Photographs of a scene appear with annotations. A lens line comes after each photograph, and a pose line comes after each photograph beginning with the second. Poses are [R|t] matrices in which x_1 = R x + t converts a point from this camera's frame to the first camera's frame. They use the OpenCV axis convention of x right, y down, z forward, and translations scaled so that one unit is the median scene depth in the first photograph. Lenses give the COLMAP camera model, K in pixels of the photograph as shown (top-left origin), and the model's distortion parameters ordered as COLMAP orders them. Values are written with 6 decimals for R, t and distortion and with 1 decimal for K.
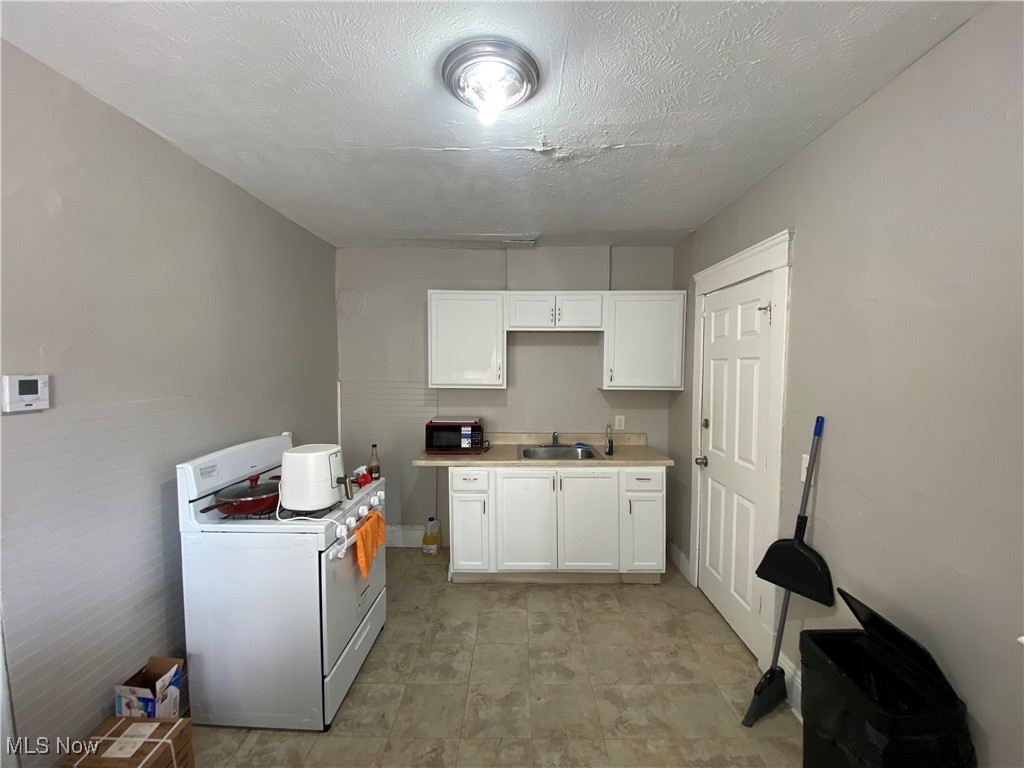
lens RADIAL K [[416.9, 0, 515.0], [0, 416.9, 385.2], [0, 0, 1]] dist [0.002317, -0.000647]
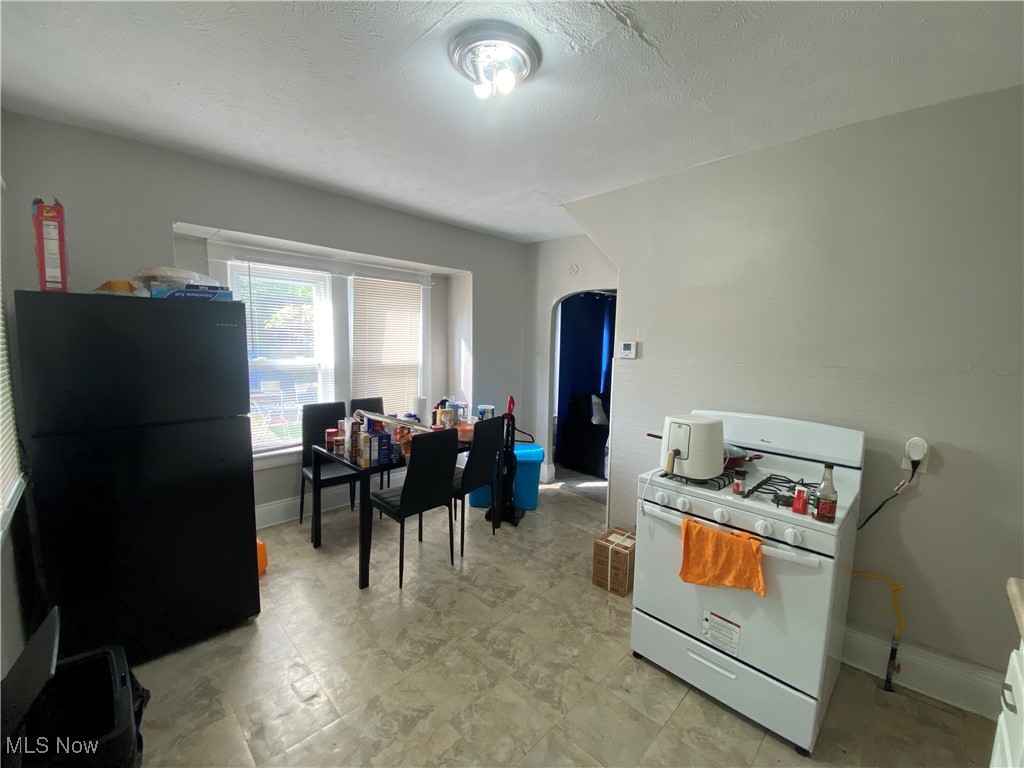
lens RADIAL K [[416.9, 0, 511.5], [0, 416.9, 384.1], [0, 0, 1]] dist [0.002317, -0.000647]
pose [[-0.690597, 0.059696, -0.720772, 0.596121], [-0.056857, 0.989022, 0.136390, -0.048286], [0.721002, 0.135172, -0.679621, 1.519700]]
